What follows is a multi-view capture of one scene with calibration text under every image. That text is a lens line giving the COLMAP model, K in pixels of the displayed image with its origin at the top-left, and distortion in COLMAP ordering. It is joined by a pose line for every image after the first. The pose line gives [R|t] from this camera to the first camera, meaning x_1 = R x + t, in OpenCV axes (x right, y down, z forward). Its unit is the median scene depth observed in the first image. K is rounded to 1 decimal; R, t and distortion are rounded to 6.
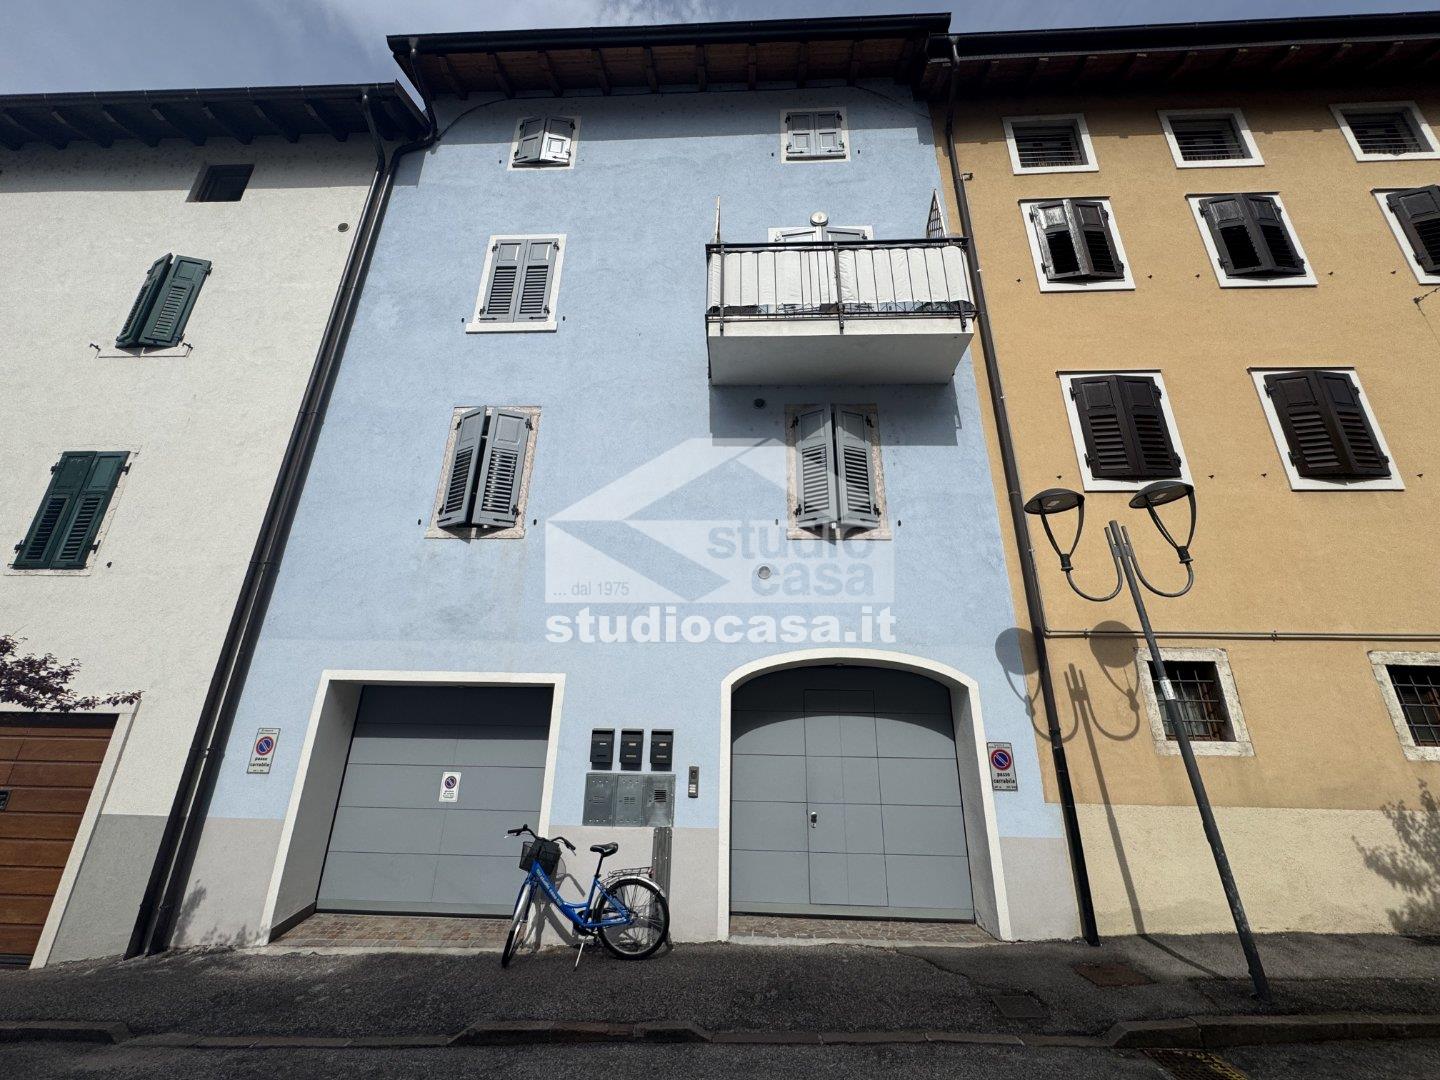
lens RADIAL K [[578.8, 0, 719.7], [0, 578.8, 536.5], [0, 0, 1]] dist [-0.001876, -0.000094]
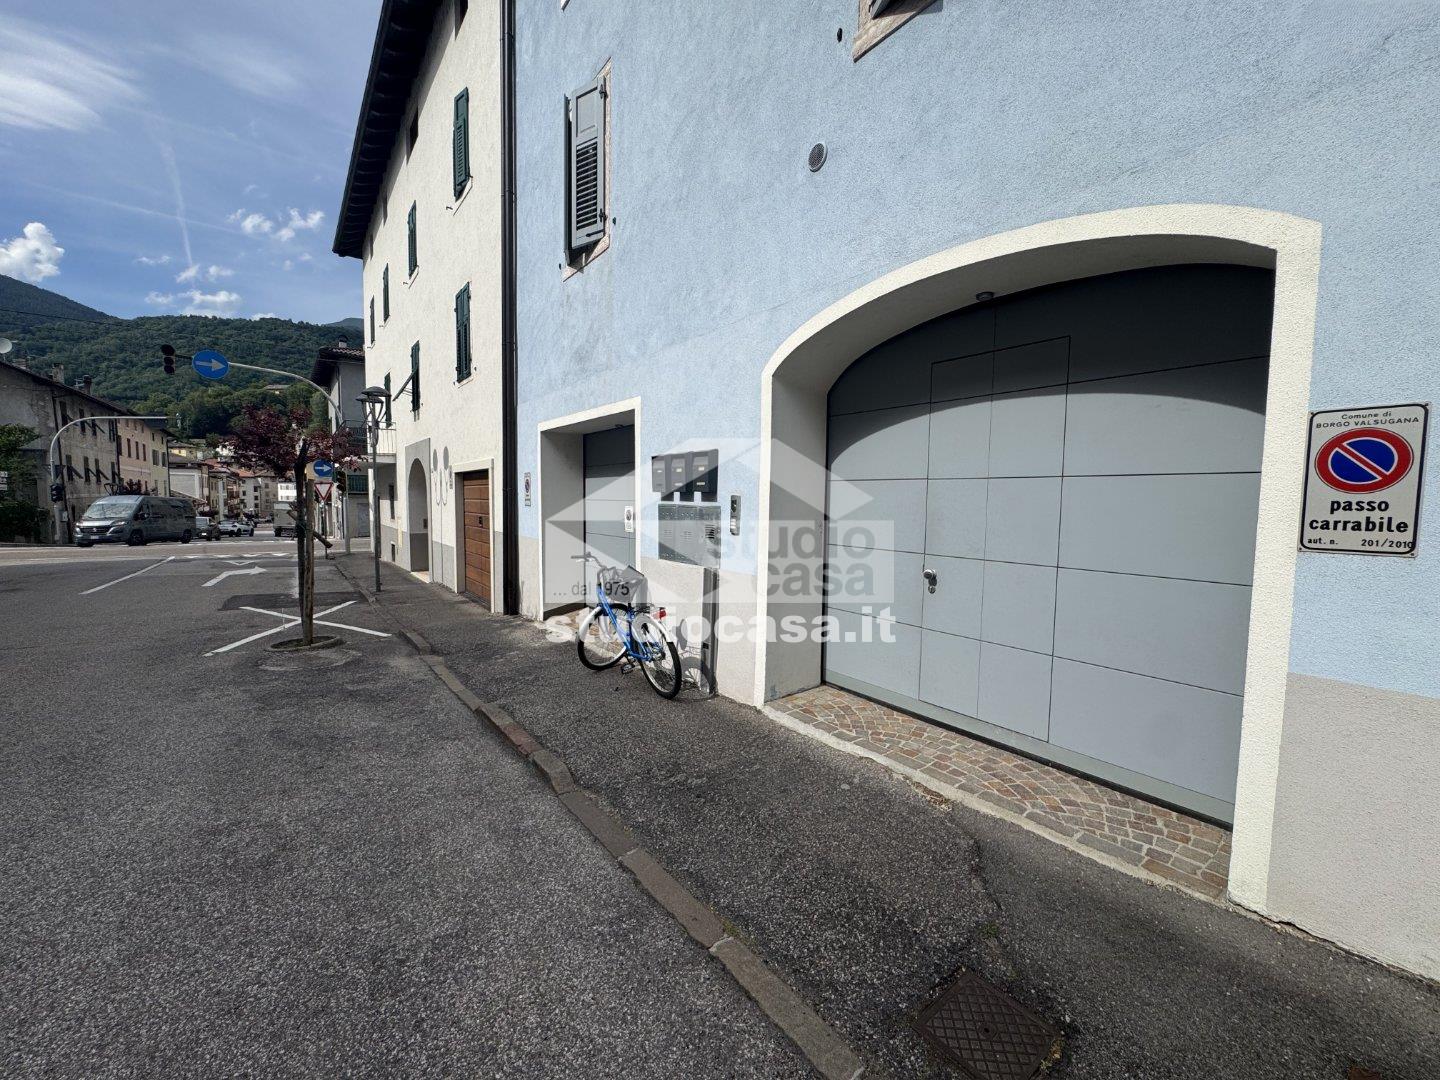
lens RADIAL K [[578.8, 0, 719.7], [0, 578.8, 536.5], [0, 0, 1]] dist [-0.001876, -0.000094]
pose [[0.631548, 0.041221, -0.774241, 0.549720], [0.267757, 0.925554, 0.267687, 0.268977], [0.727636, -0.376365, 0.573494, 0.603778]]
